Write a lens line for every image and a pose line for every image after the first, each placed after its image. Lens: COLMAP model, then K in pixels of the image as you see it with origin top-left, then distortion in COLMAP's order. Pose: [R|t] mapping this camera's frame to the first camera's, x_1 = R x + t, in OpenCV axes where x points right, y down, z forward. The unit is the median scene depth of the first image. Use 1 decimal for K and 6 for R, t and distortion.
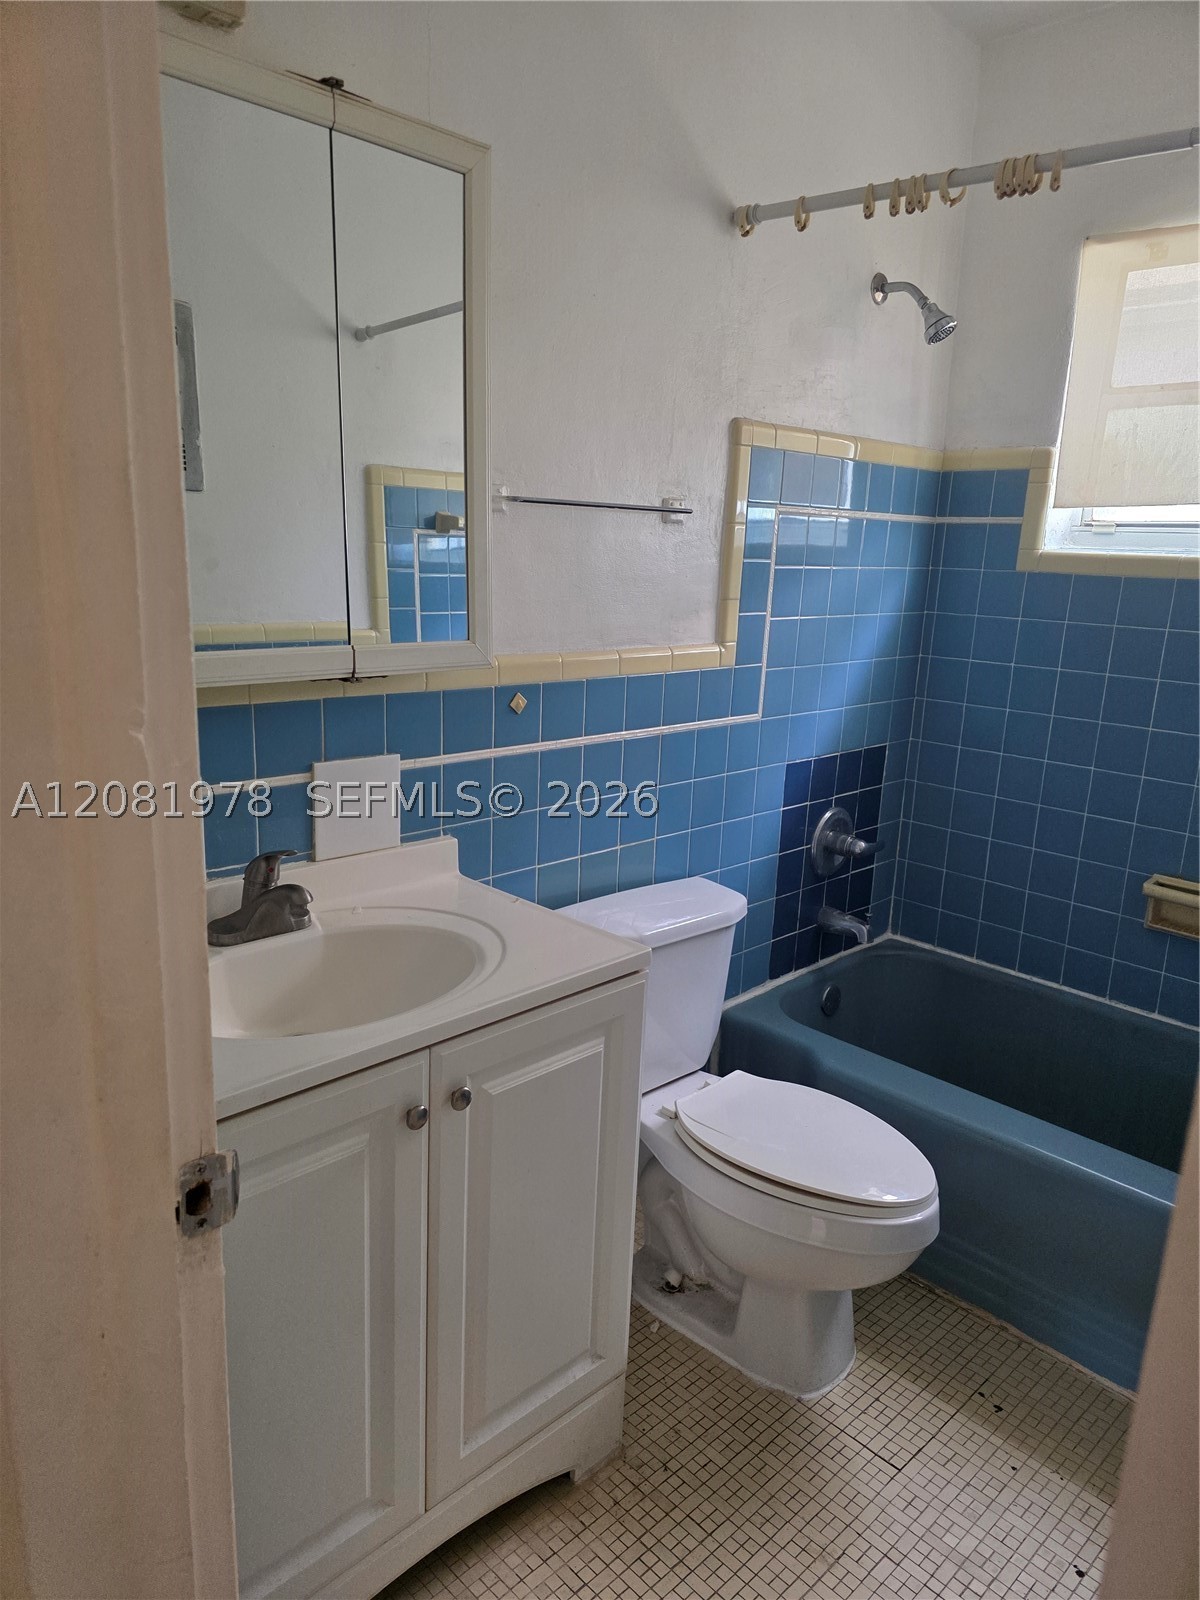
lens RADIAL K [[1074.8, 0, 599.5], [0, 1074.8, 803.1], [0, 0, 1]] dist [0.041264, -0.050978]
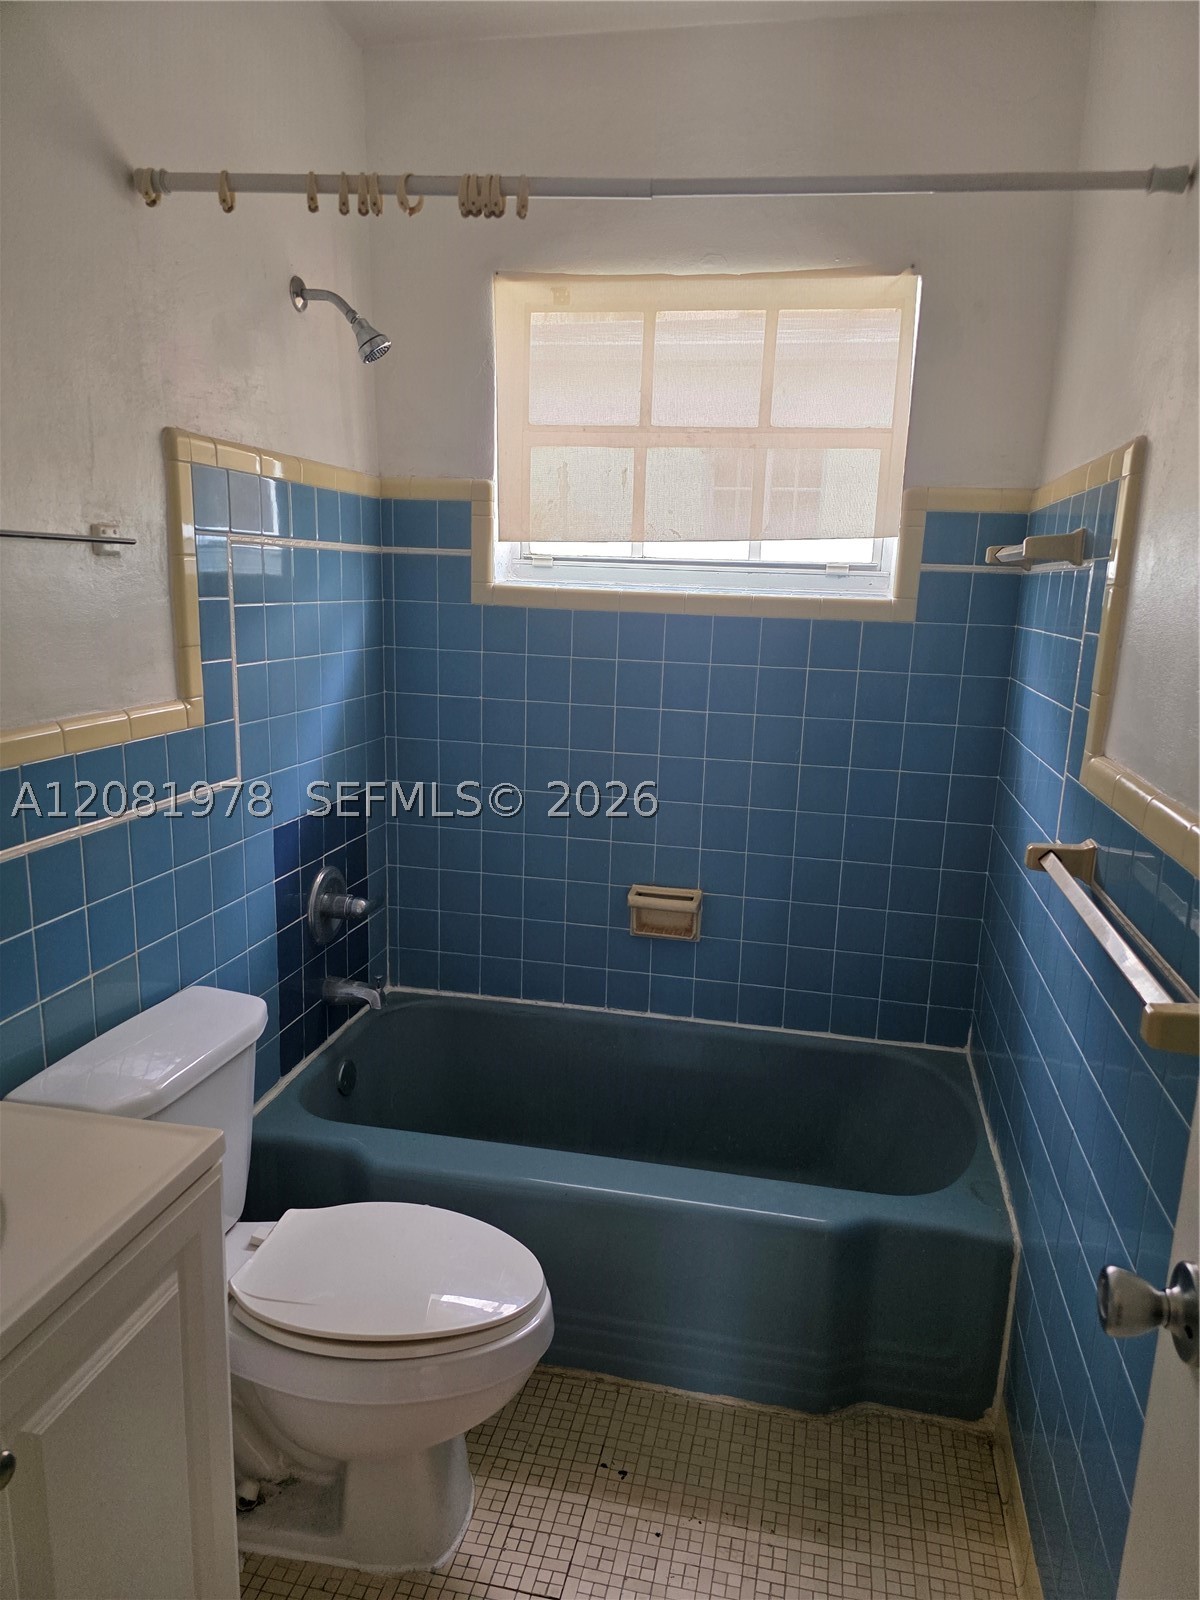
lens RADIAL K [[1058.4, 0, 620.3], [0, 1058.4, 806.3], [0, 0, 1]] dist [0.069171, -0.067619]
pose [[0.826375, -0.123214, 0.549475, -0.069650], [0.124994, 0.991562, 0.034365, -0.052544], [-0.549073, 0.040283, 0.834803, 0.132286]]
